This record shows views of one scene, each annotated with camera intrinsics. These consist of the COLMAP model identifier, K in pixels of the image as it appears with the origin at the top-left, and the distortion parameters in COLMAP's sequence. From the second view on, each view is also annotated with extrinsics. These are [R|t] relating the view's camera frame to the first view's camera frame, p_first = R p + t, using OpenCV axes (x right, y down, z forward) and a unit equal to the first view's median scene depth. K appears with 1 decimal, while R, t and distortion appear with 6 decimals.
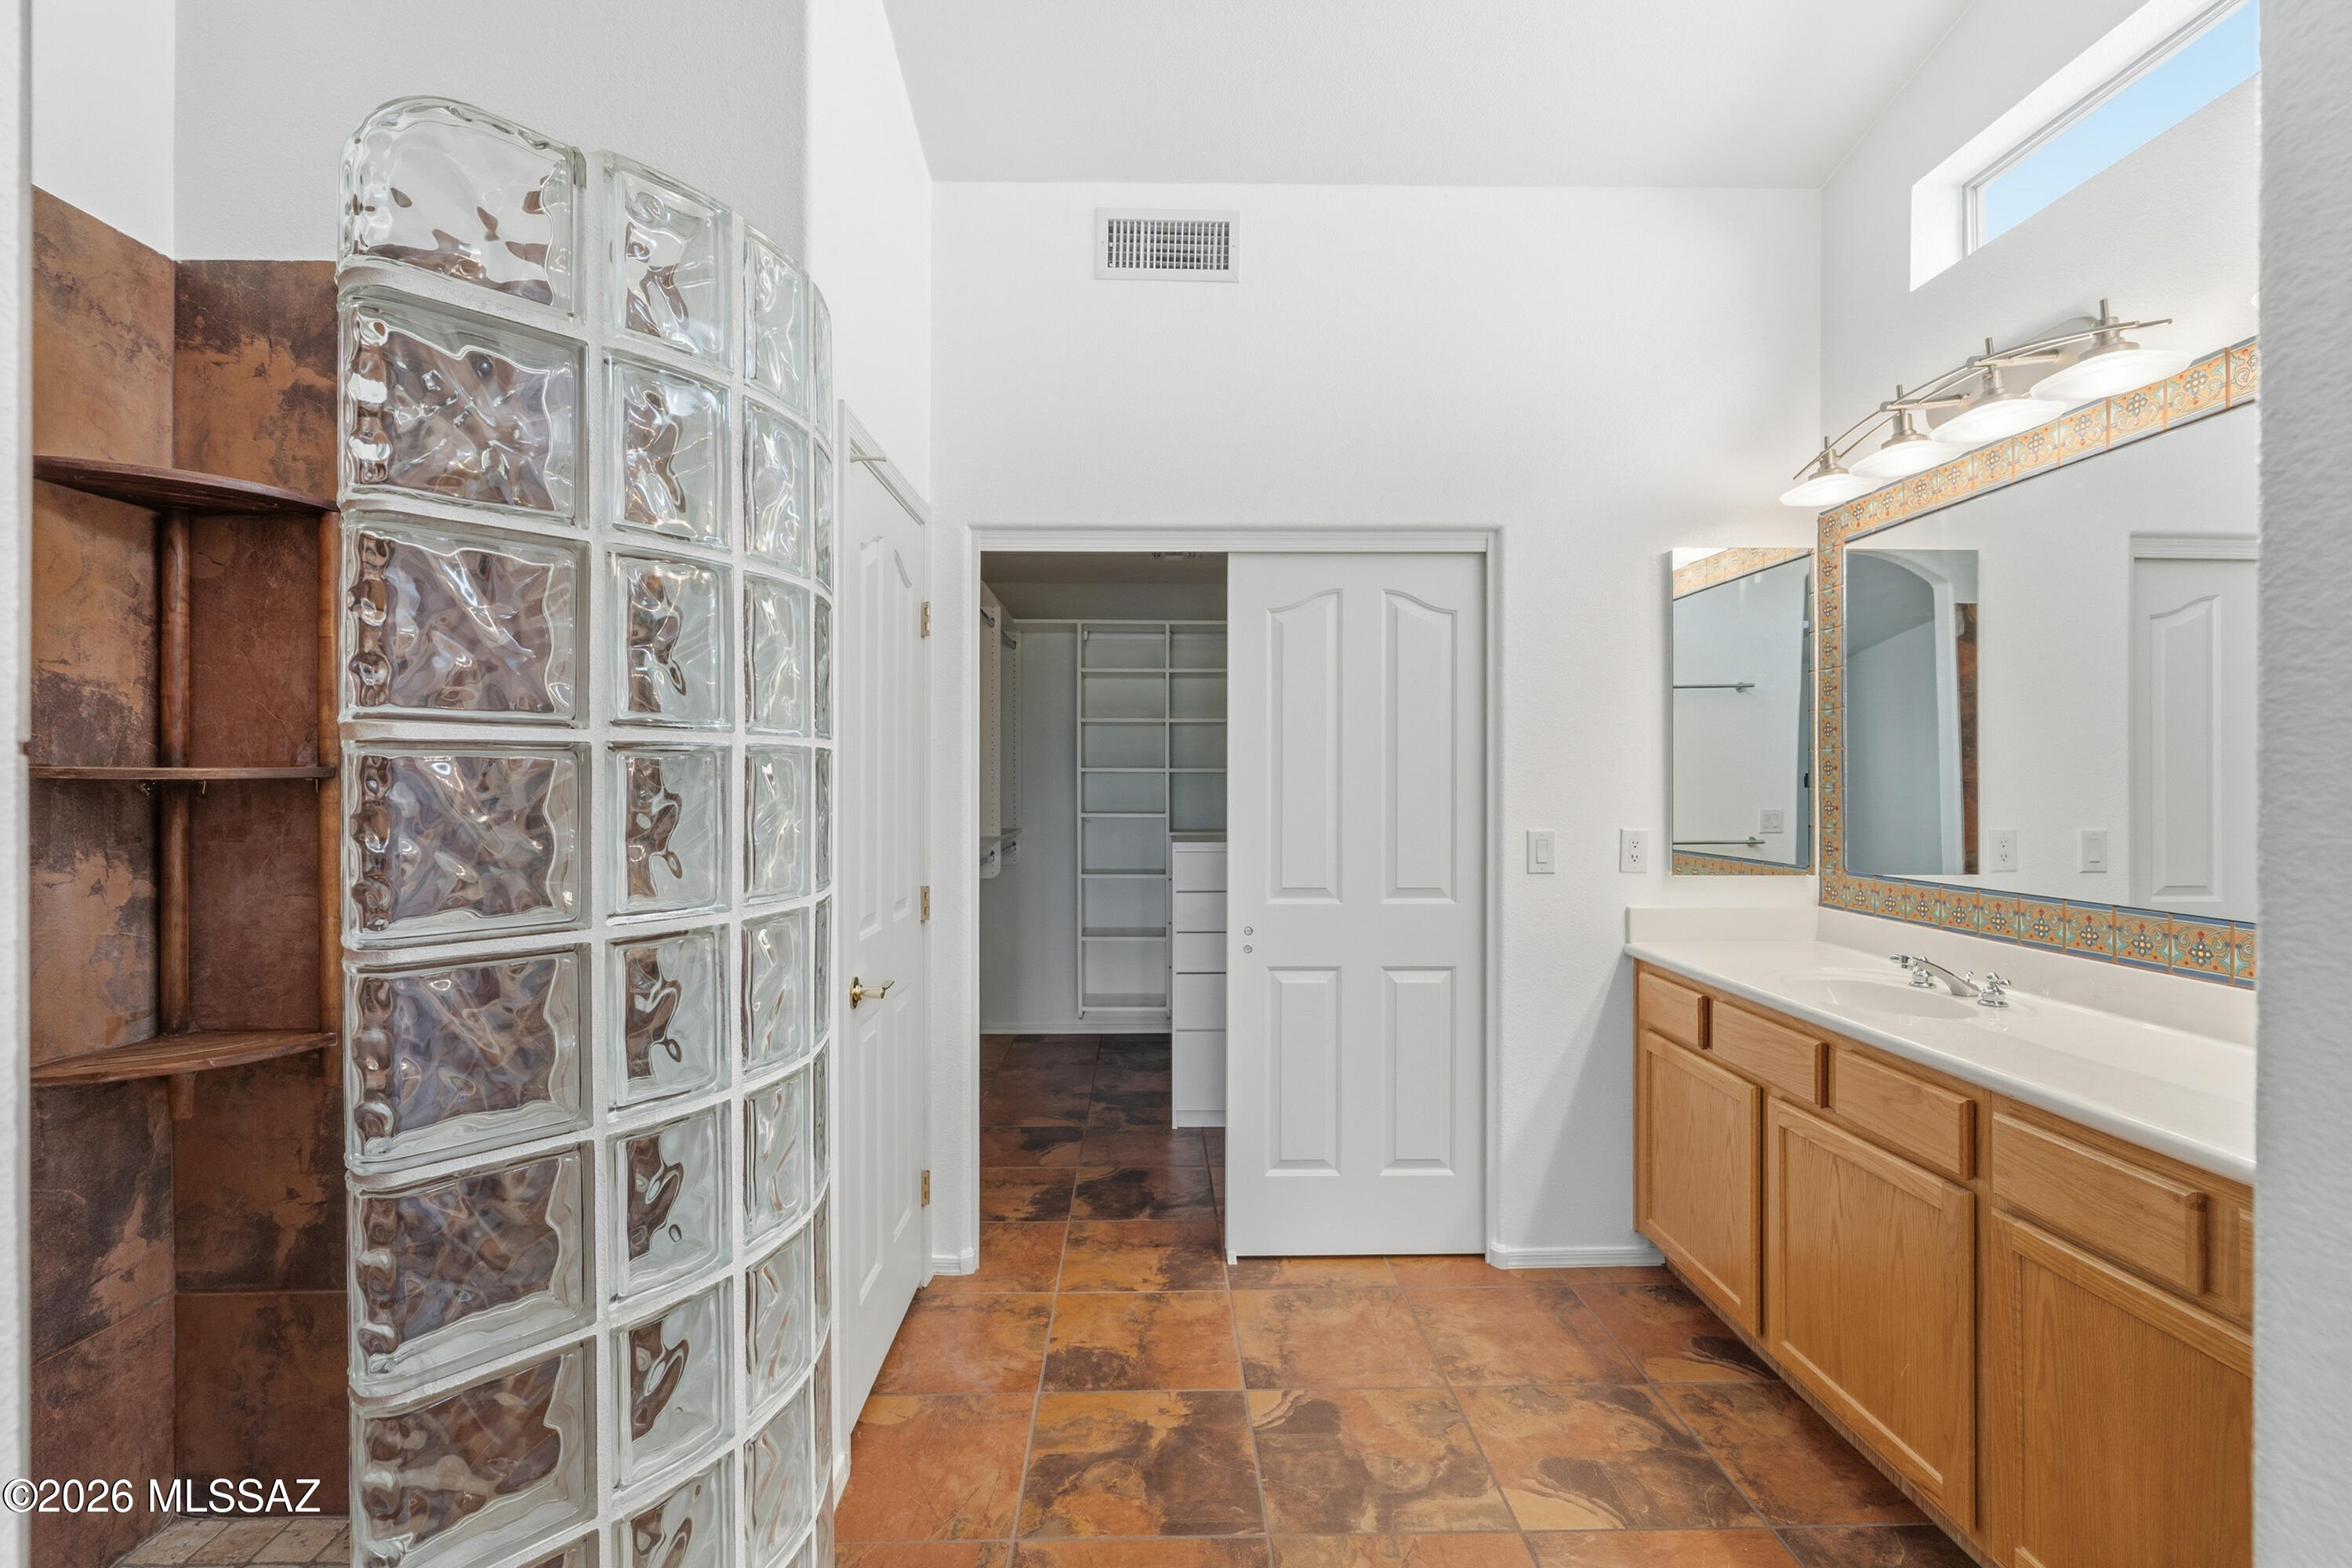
lens RADIAL K [[1065.7, 0, 1177.8], [0, 1065.7, 777.2], [0, 0, 1]] dist [-0.009845, 0.003312]
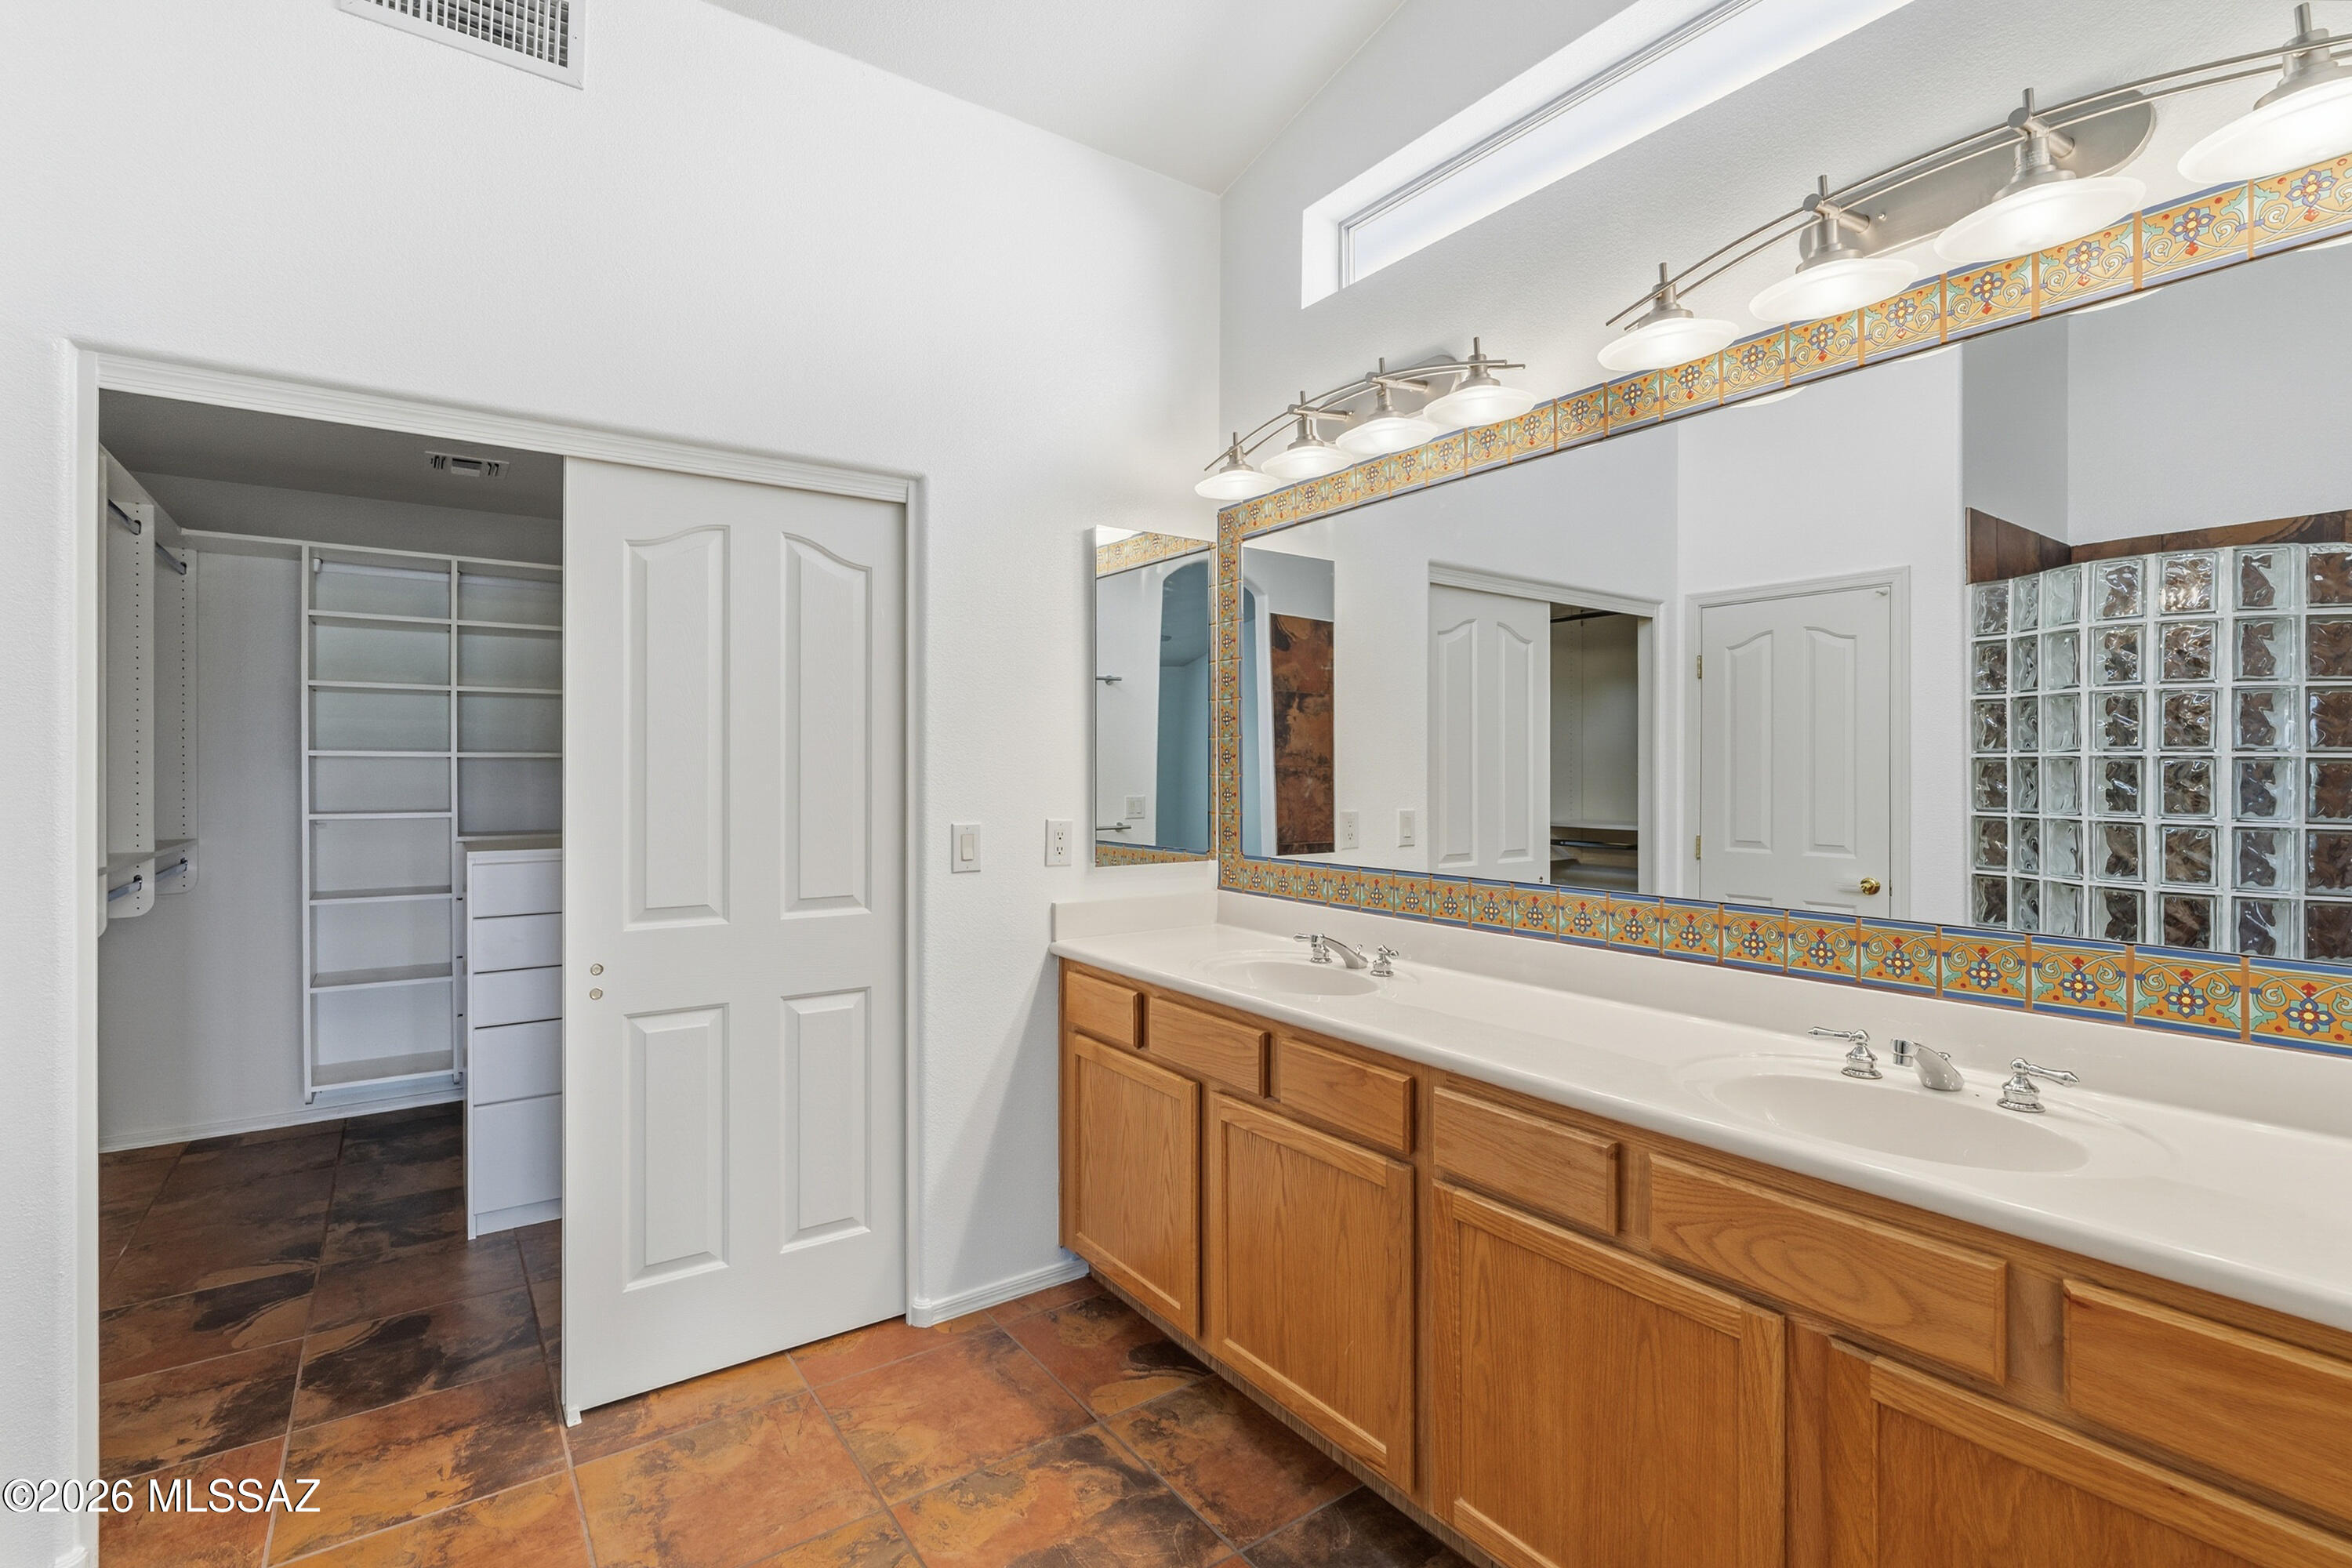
lens RADIAL K [[1065.7, 0, 1164.6], [0, 1065.7, 772.3], [0, 0, 1]] dist [-0.009845, 0.003312]
pose [[0.831277, -0.001042, 0.555858, -0.022988], [-0.002193, 0.999984, 0.005154, 0.002855], [-0.555854, -0.005503, 0.831261, 0.233370]]
